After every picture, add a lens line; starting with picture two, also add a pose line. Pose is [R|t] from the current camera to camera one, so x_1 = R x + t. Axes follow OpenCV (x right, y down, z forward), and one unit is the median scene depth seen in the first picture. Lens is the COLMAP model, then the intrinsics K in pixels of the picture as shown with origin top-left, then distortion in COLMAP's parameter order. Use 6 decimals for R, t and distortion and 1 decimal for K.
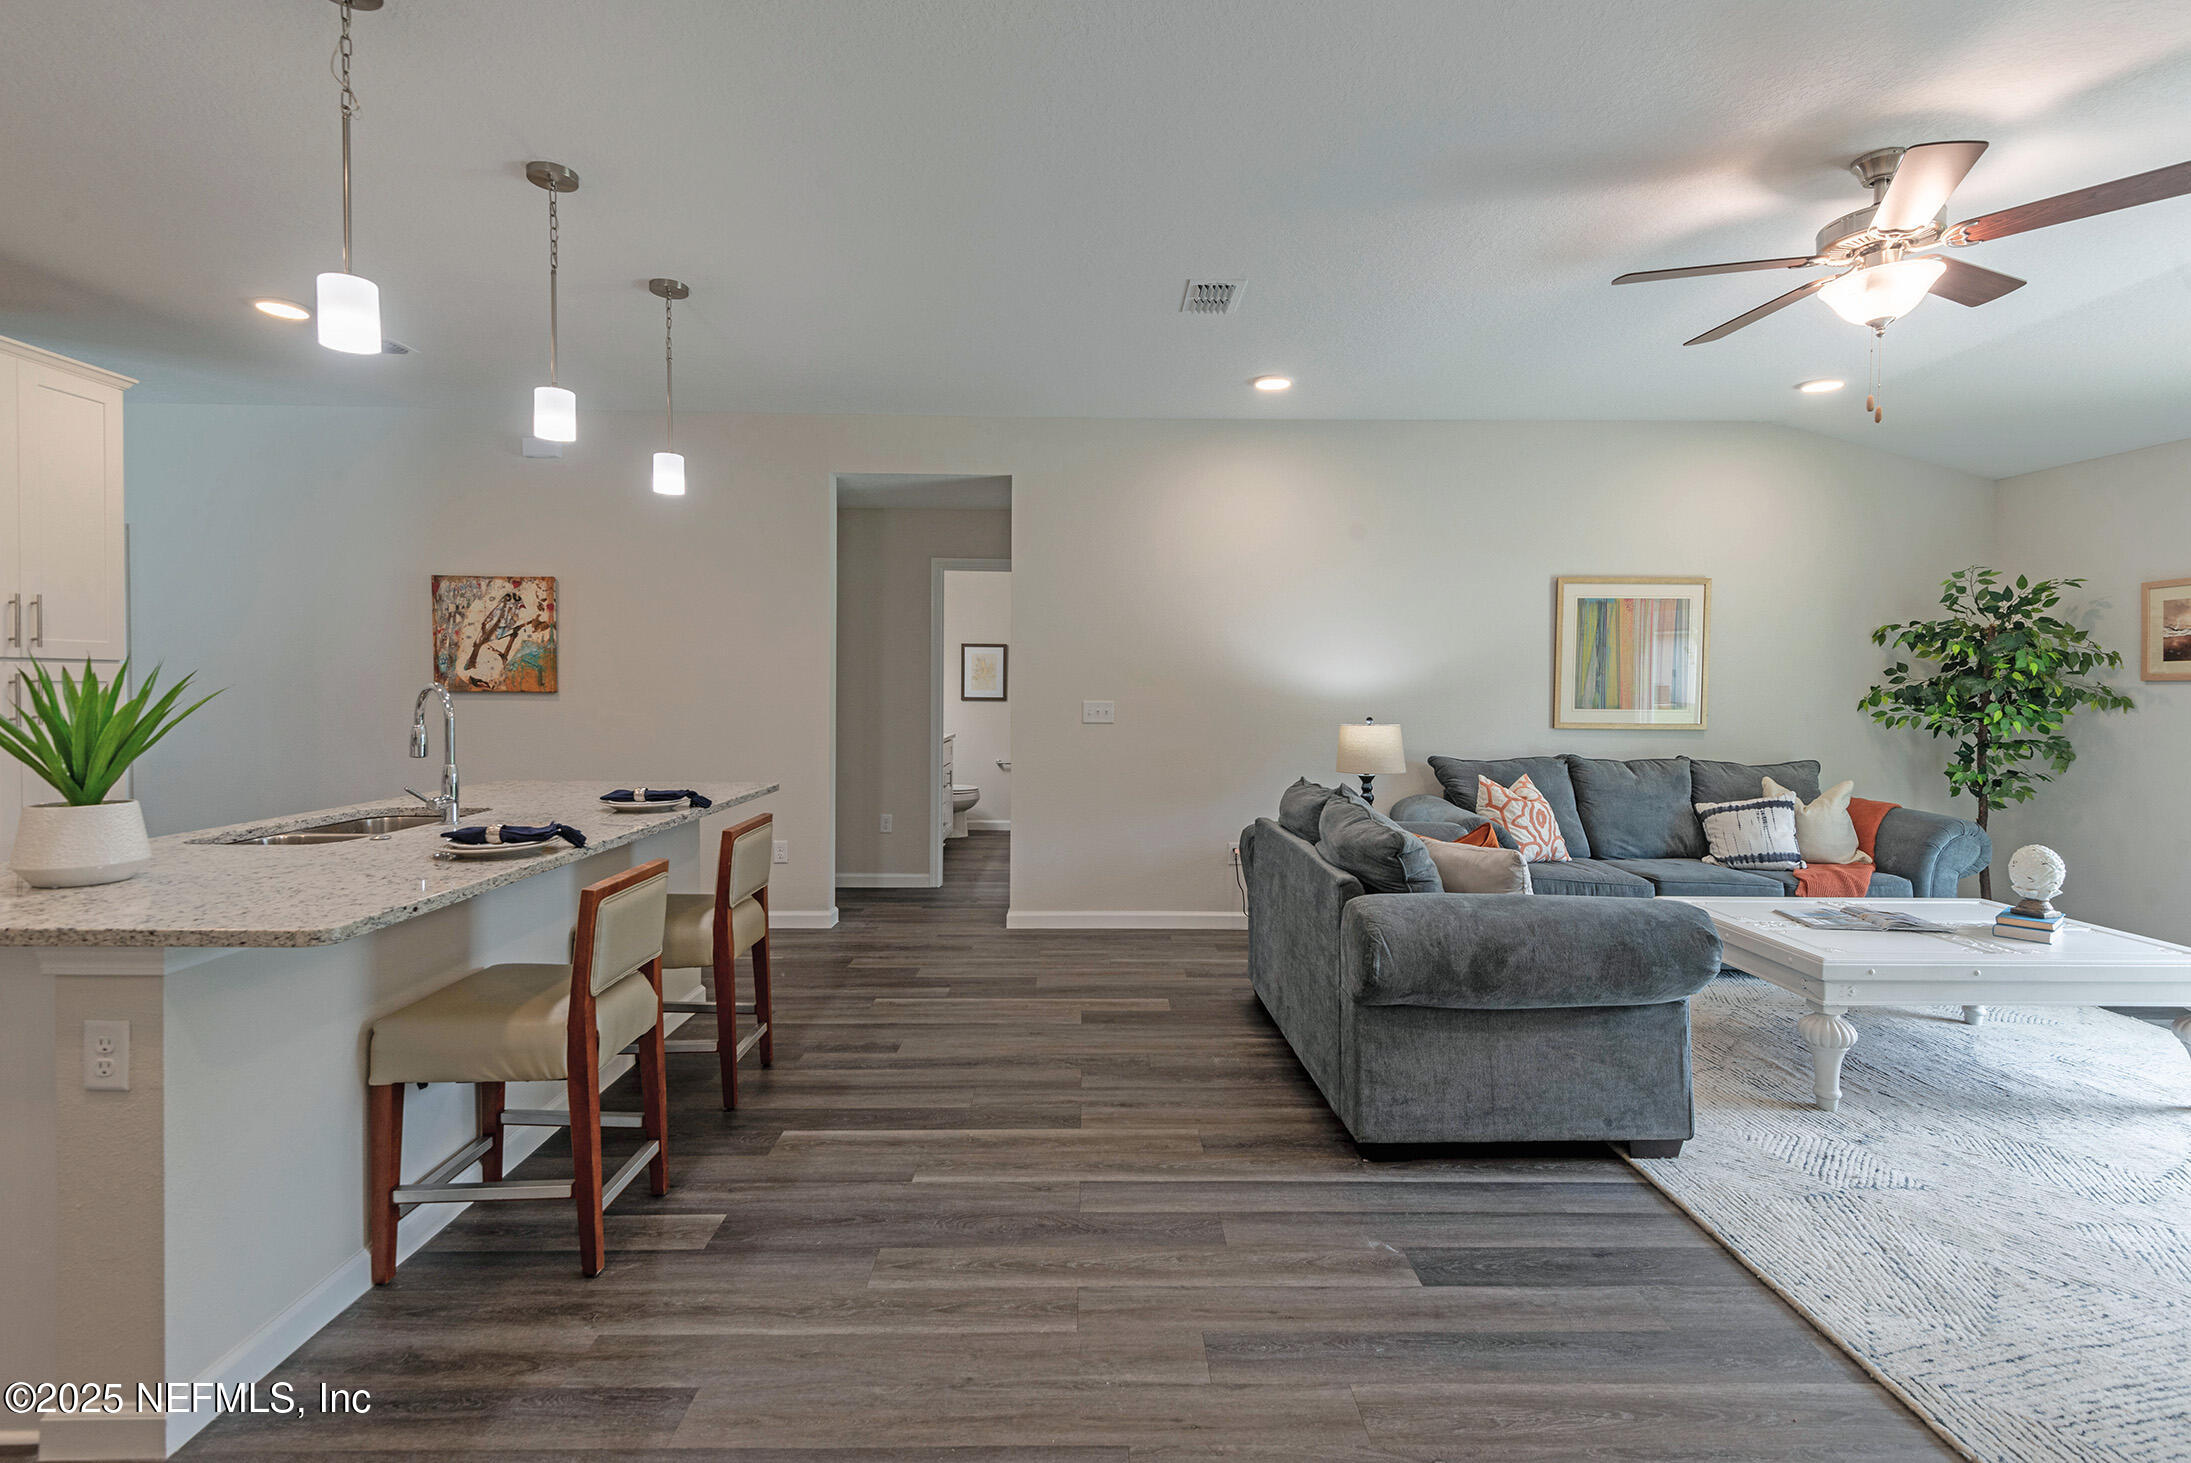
lens RADIAL K [[1007.0, 0, 1093.3], [0, 1007.0, 698.4], [0, 0, 1]] dist [0.003020, 0.000572]
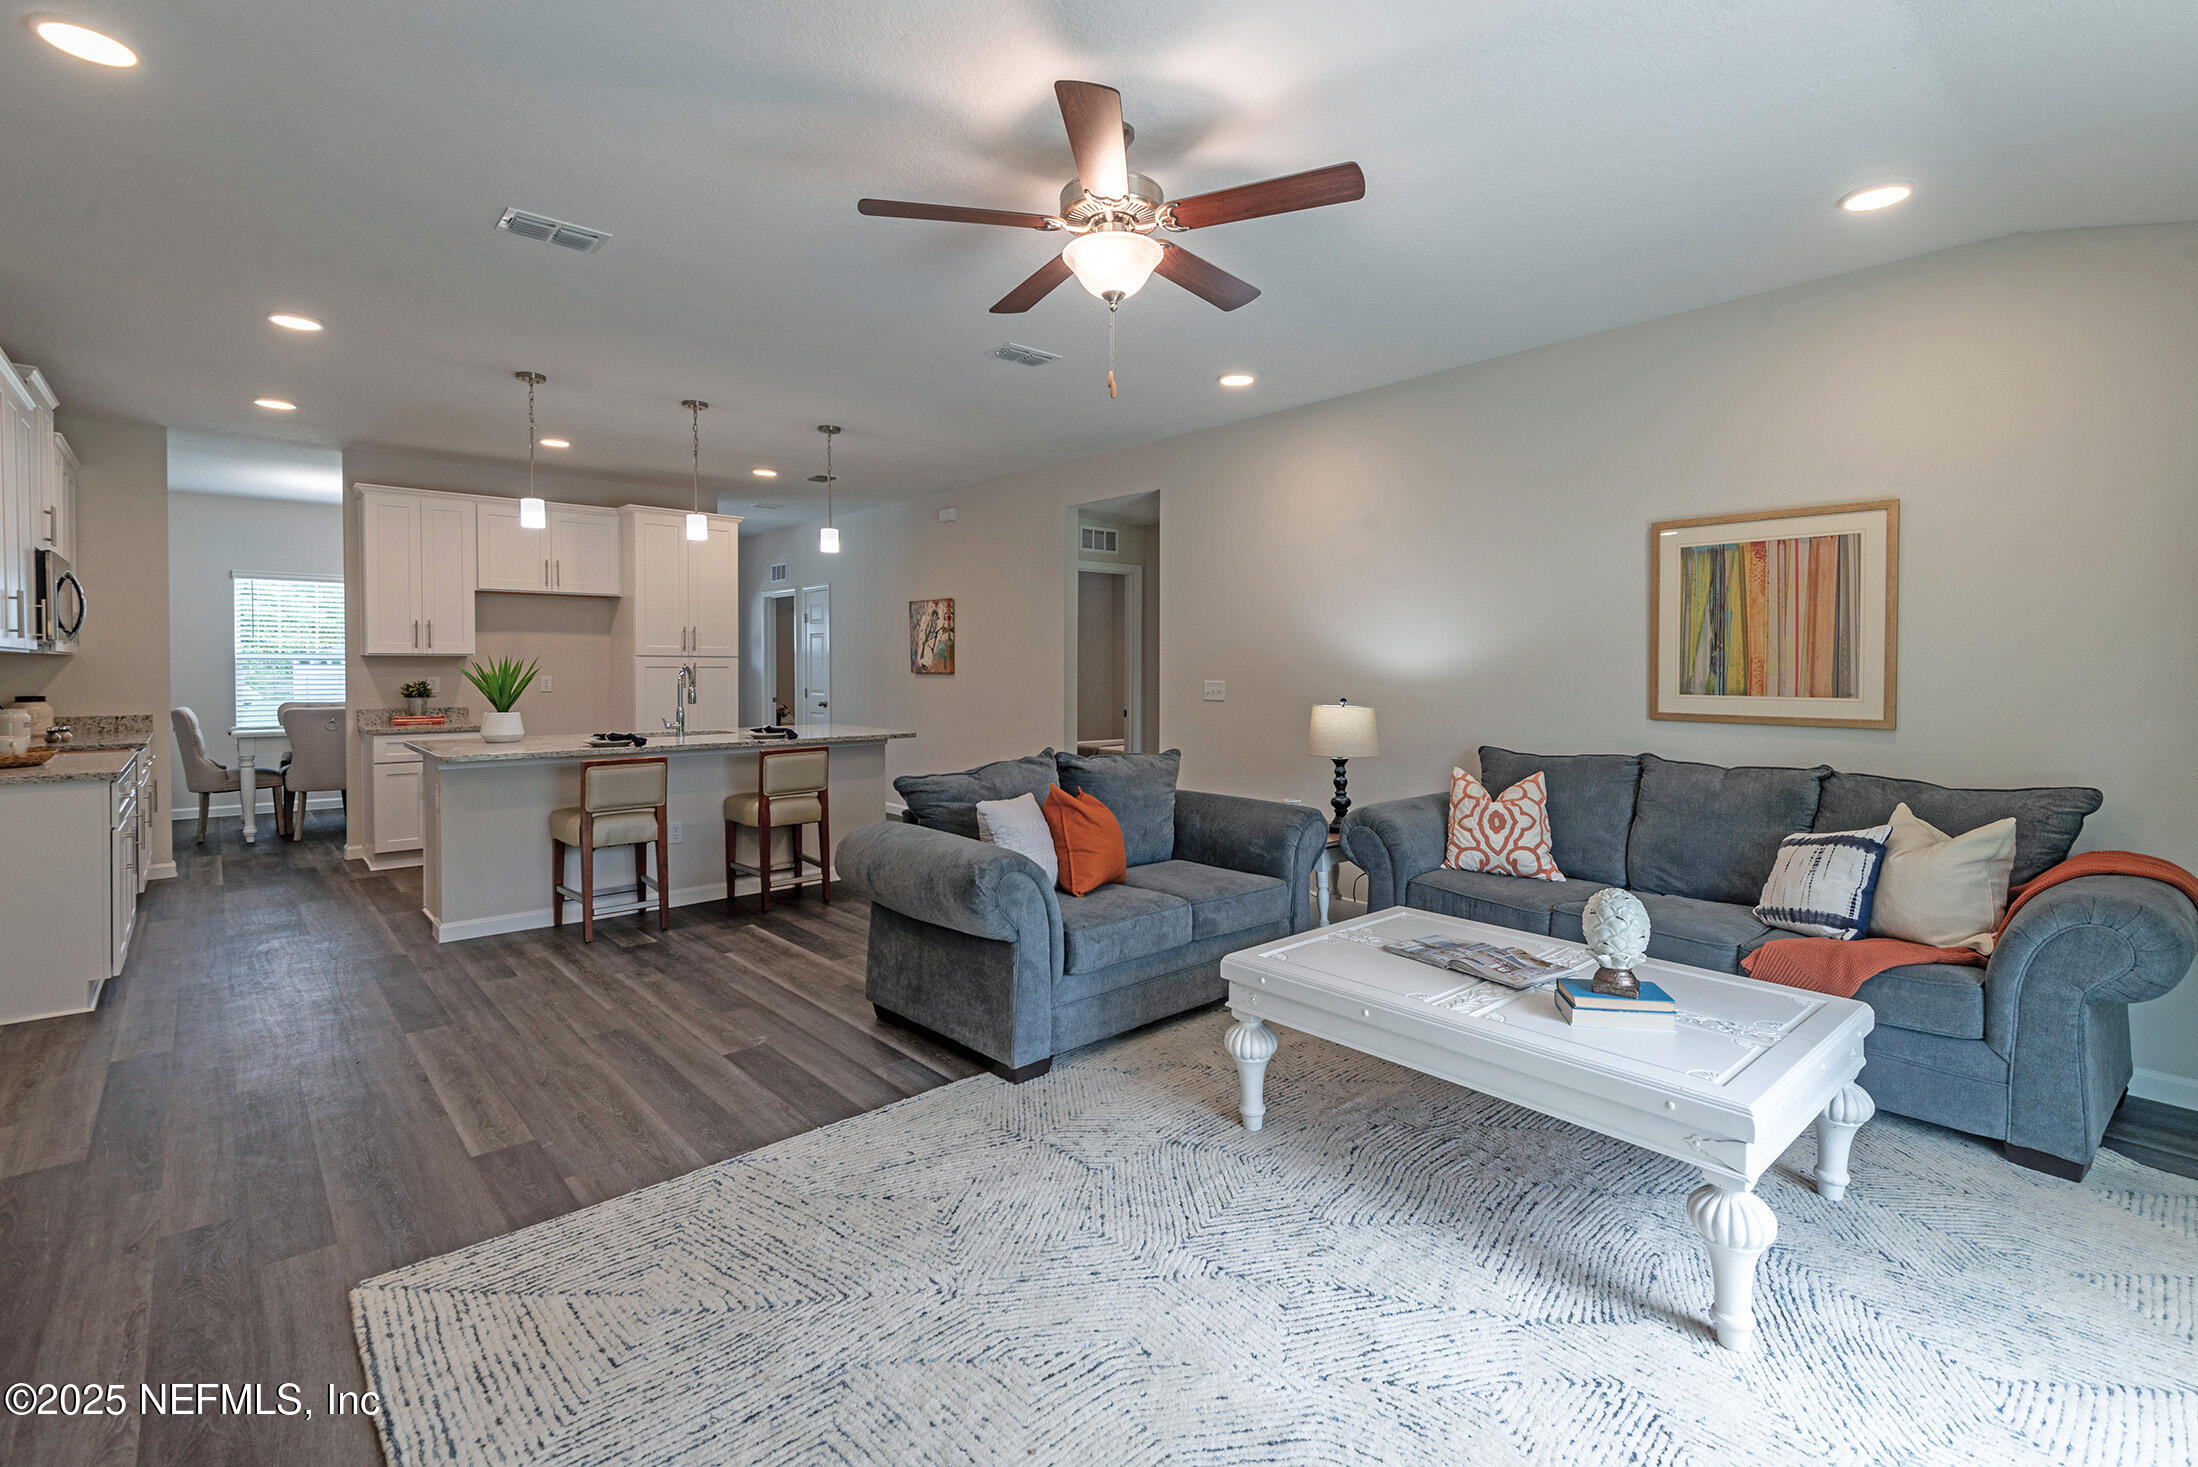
lens RADIAL K [[1002.2, 0, 1094.8], [0, 1002.2, 680.9], [0, 0, 1]] dist [0.022837, 0.000081]
pose [[0.654780, 0.005076, -0.755802, 0.871337], [-0.009087, 0.999958, -0.001156, 0.005413], [0.755765, 0.007625, 0.654799, 0.197901]]
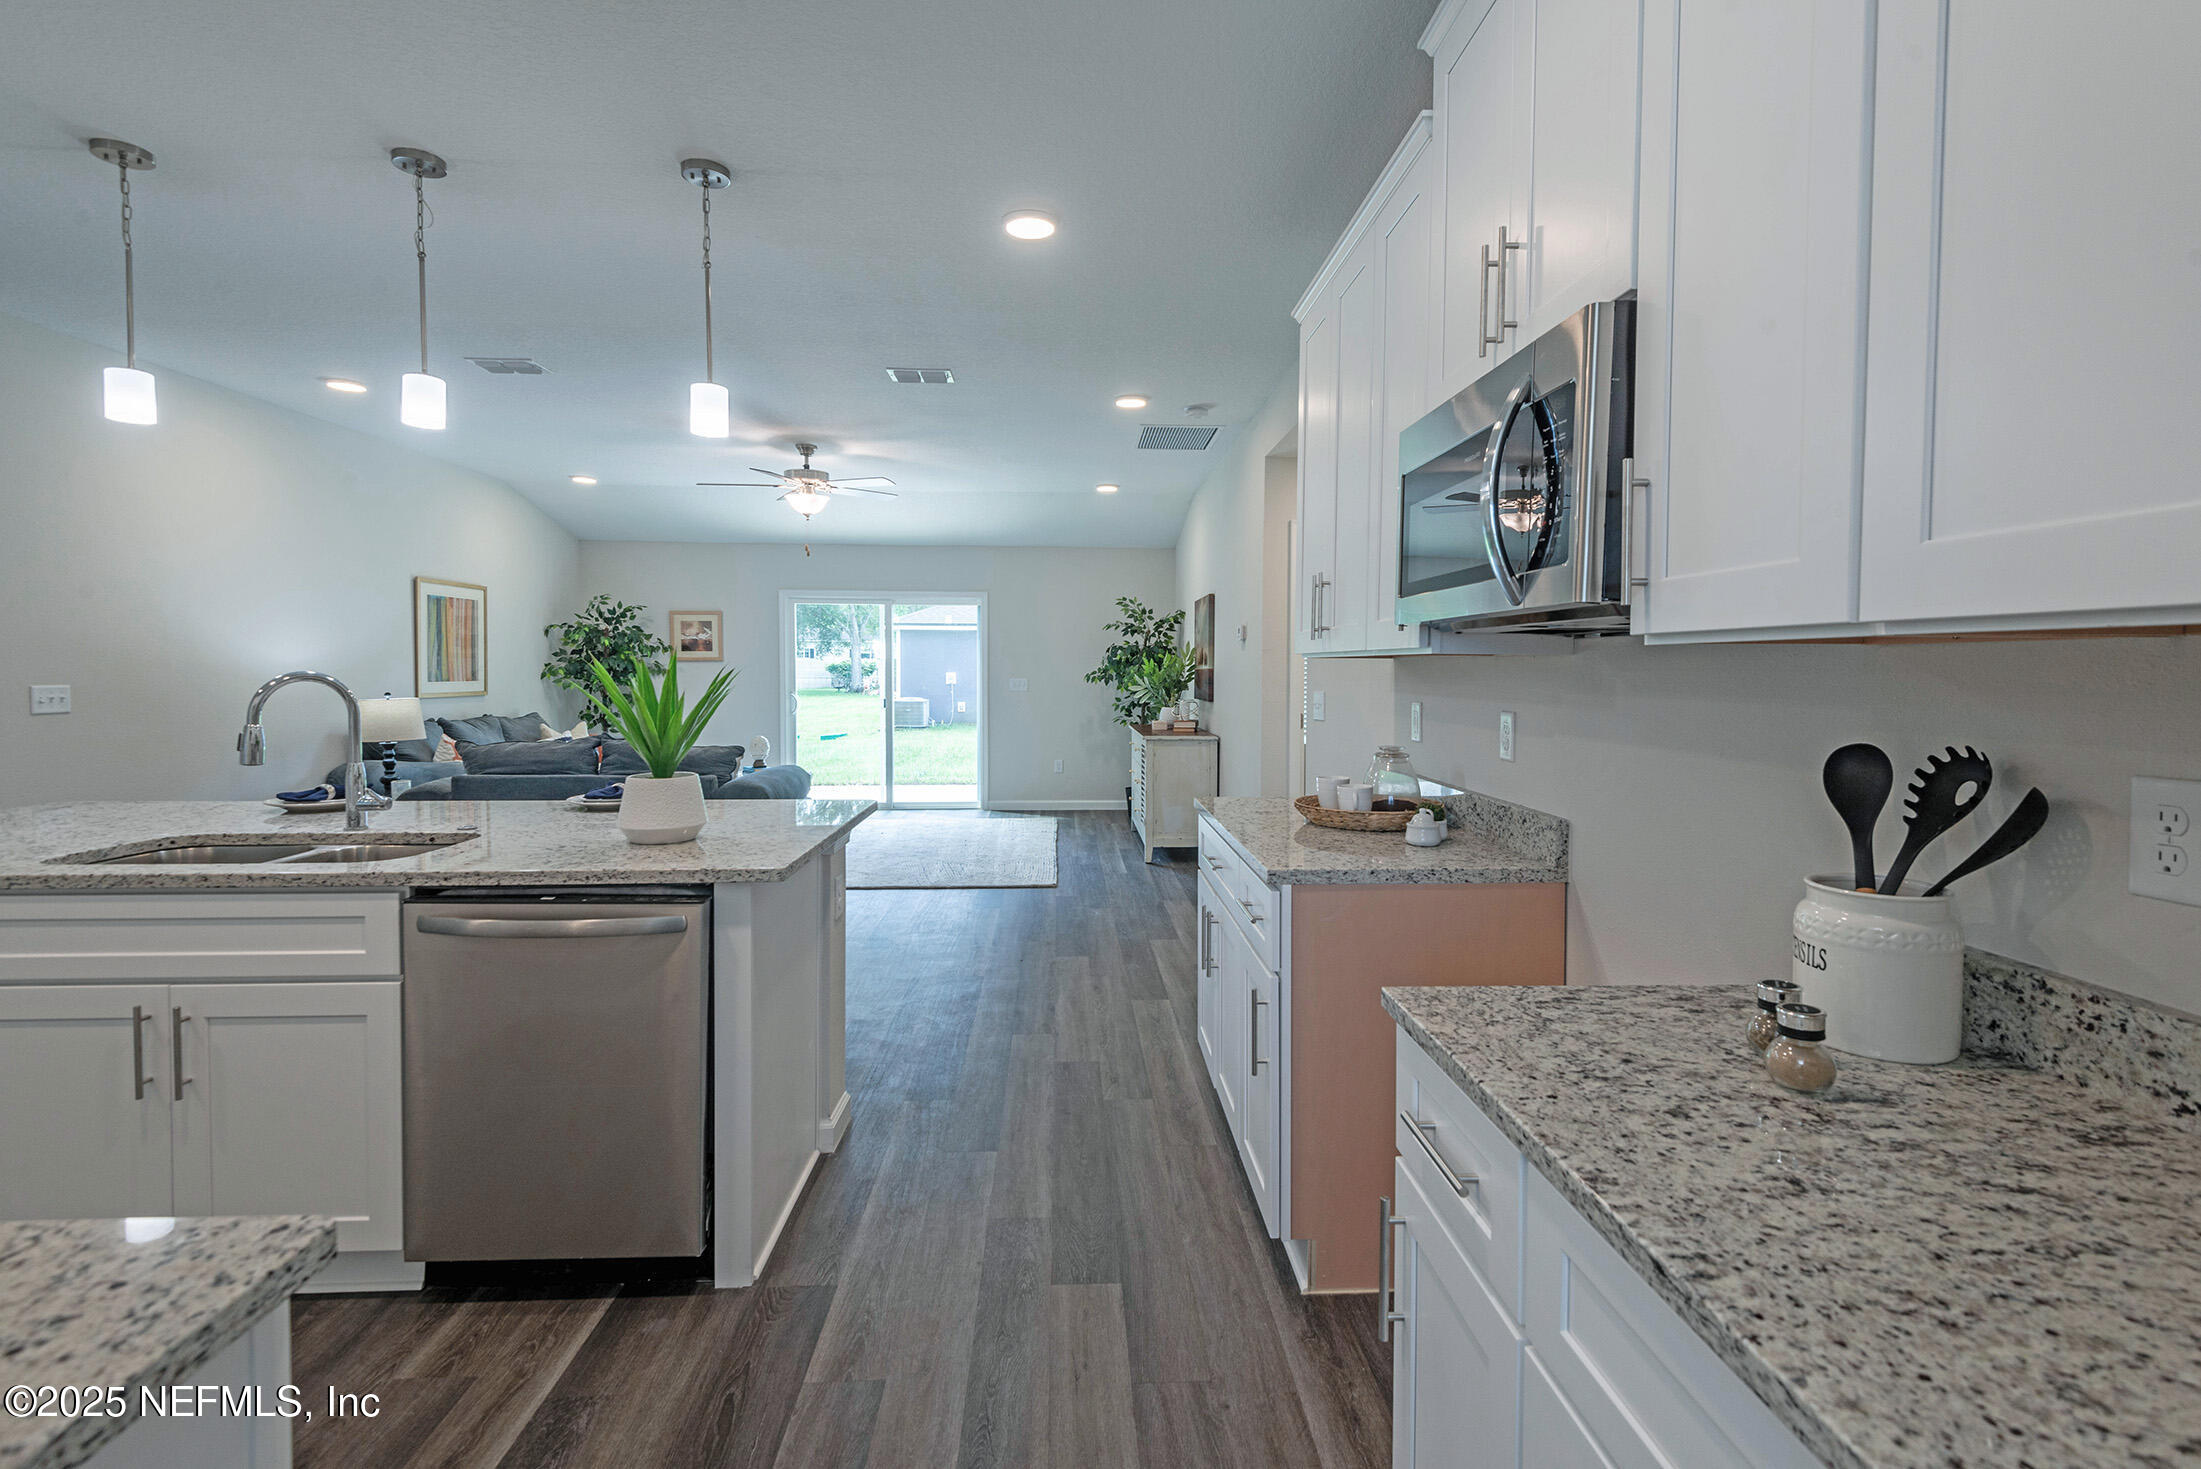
lens RADIAL K [[1003.6, 0, 1096.3], [0, 1003.6, 681.8], [0, 0, 1]] dist [0.022837, 0.000081]
pose [[-0.030257, -0.022422, 0.999291, -0.945142], [0.011251, 0.999677, 0.022771, -0.010846], [-0.999479, 0.011932, -0.029995, 0.220856]]
